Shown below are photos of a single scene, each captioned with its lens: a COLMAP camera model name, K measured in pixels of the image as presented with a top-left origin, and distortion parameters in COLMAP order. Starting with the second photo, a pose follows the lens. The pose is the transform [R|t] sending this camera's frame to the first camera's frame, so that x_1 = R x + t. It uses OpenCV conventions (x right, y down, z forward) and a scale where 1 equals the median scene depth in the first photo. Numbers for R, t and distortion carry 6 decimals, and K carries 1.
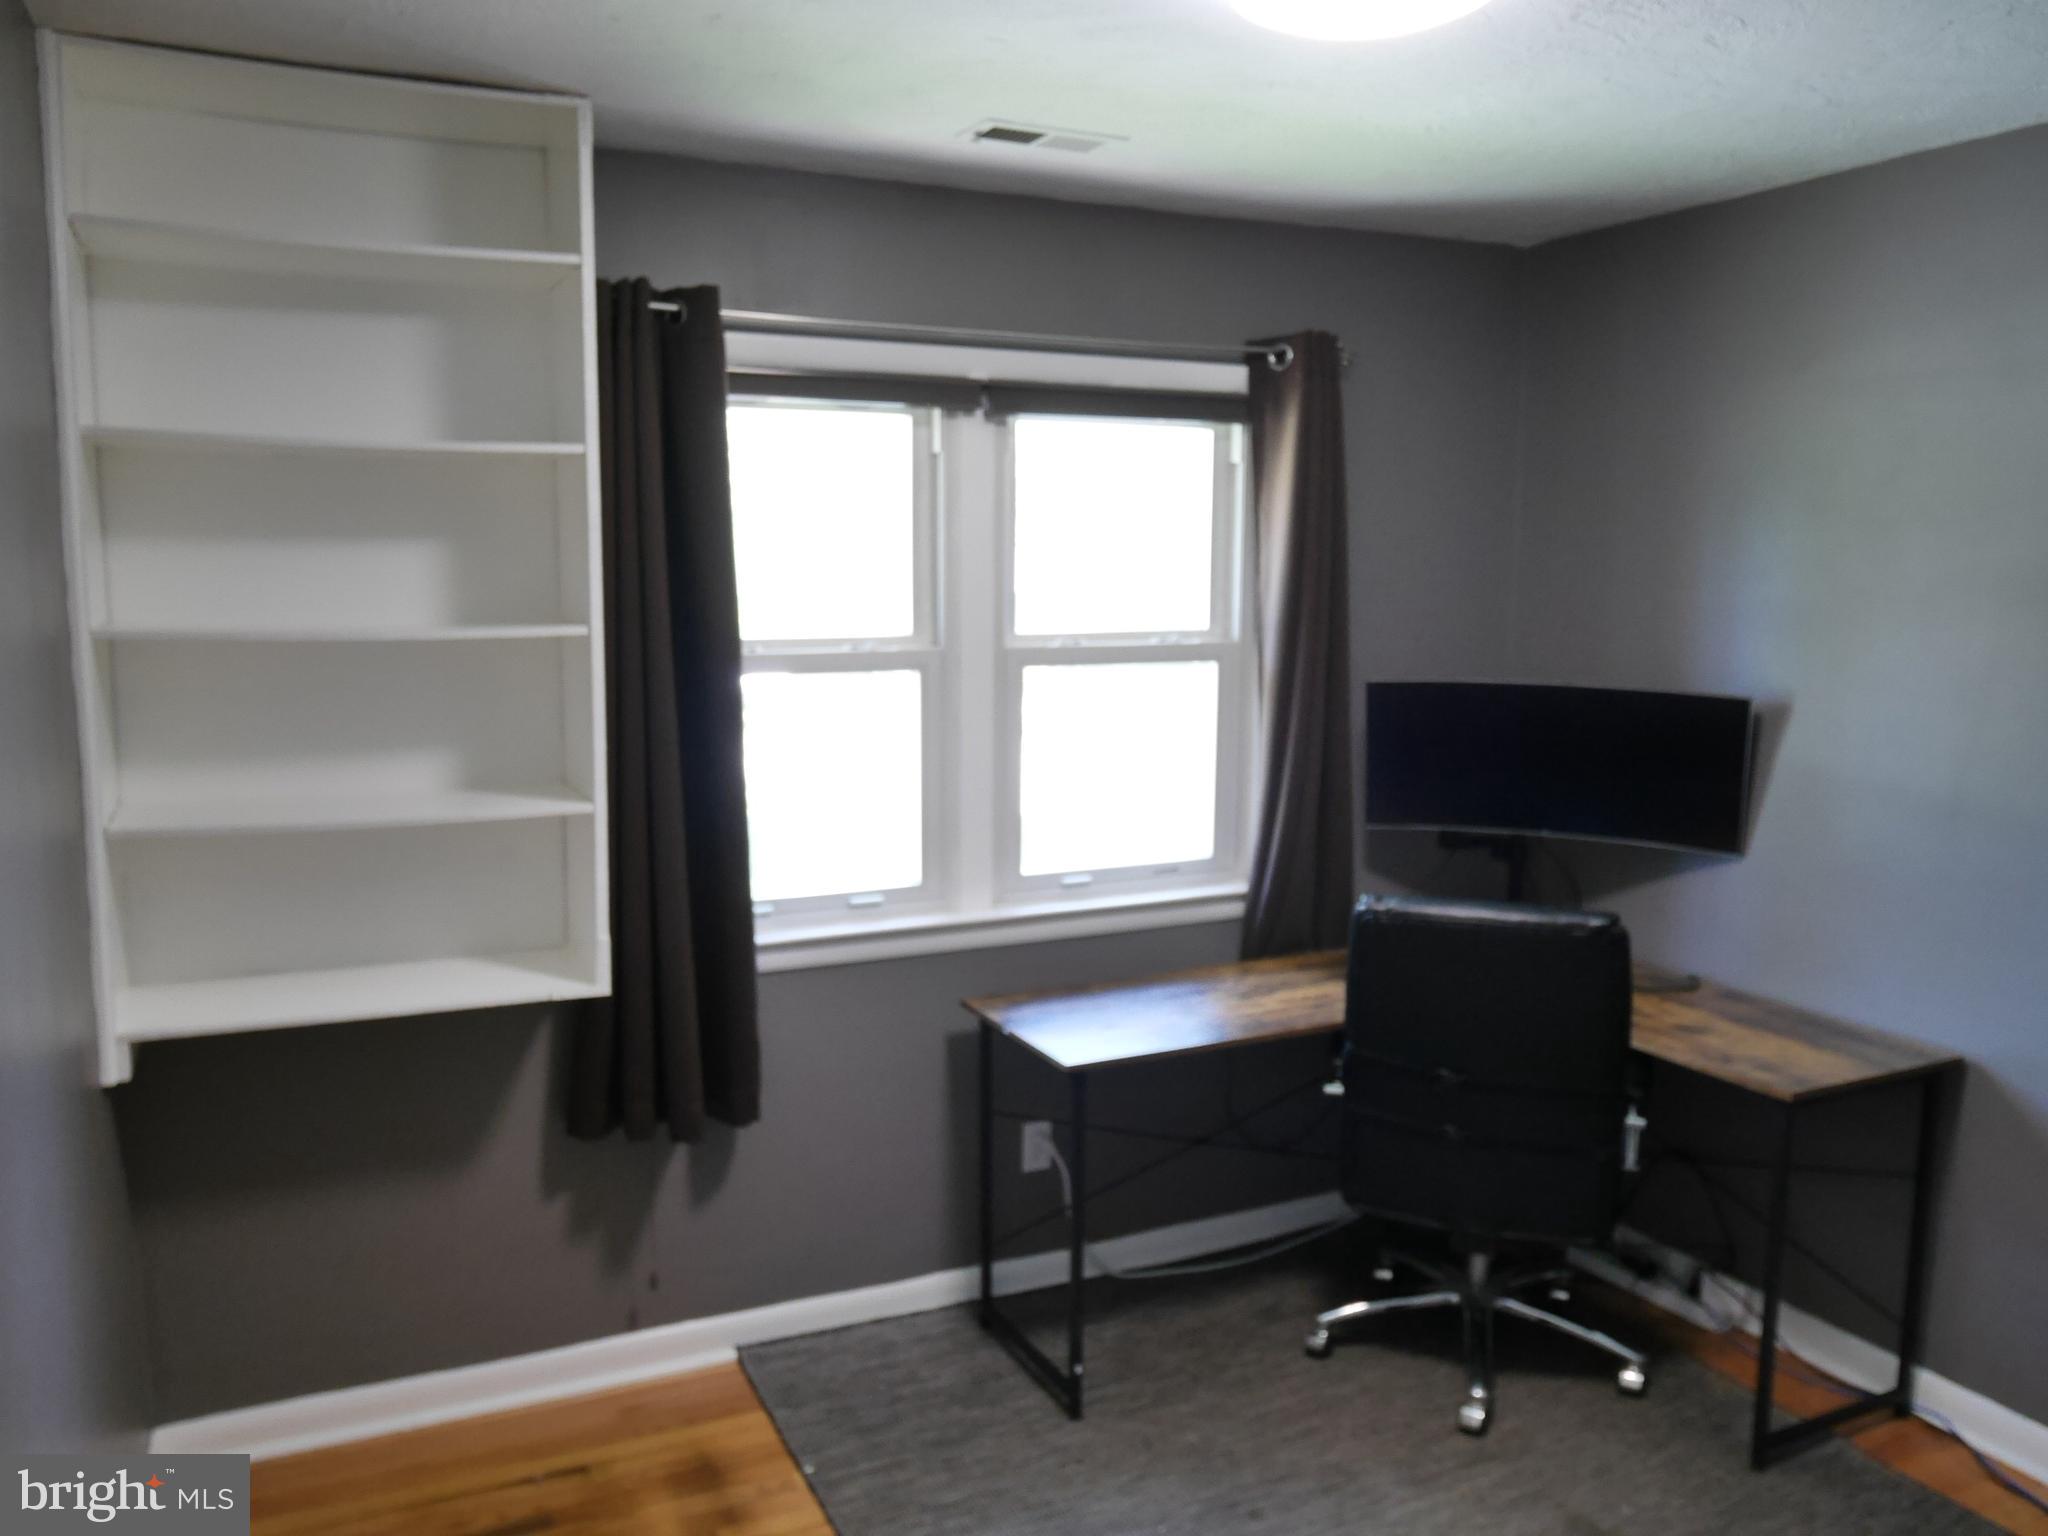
lens RADIAL K [[1616.0, 0, 1020.7], [0, 1616.0, 778.5], [0, 0, 1]] dist [-0.003554, -0.001268]
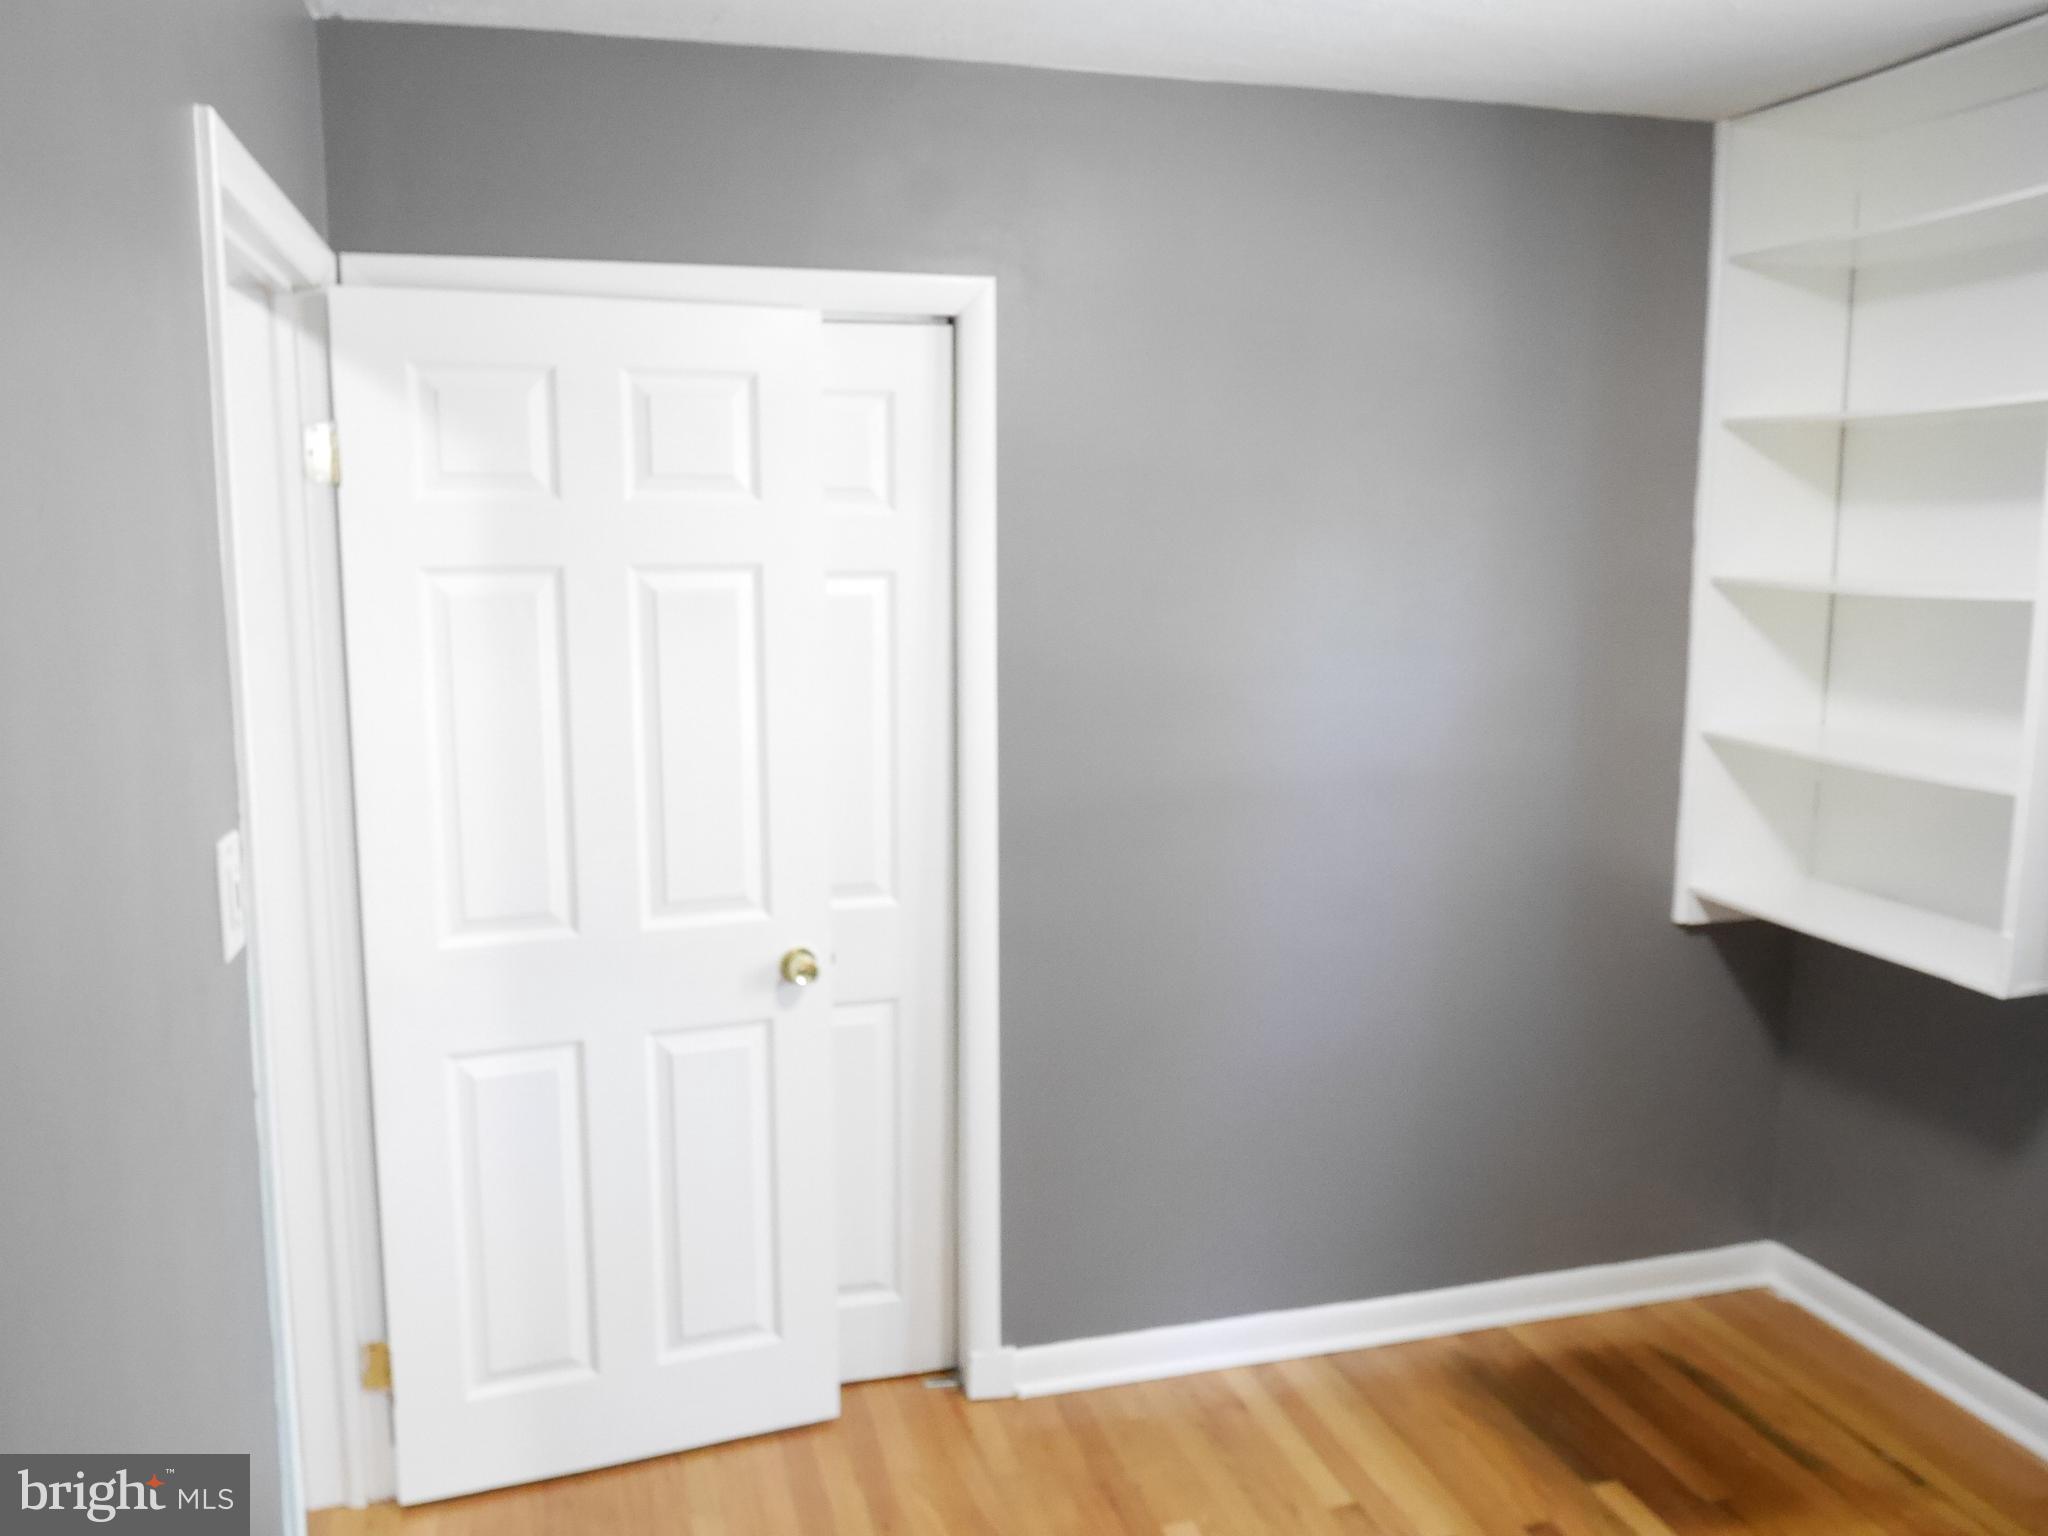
lens RADIAL K [[1616.0, 0, 1021.9], [0, 1616.0, 762.0], [0, 0, 1]] dist [-0.003554, -0.001268]
pose [[-0.156527, 0.138508, -0.977914, 0.717900], [-0.131094, 0.978444, 0.159566, -0.070748], [0.978935, 0.153175, -0.134995, 0.581768]]
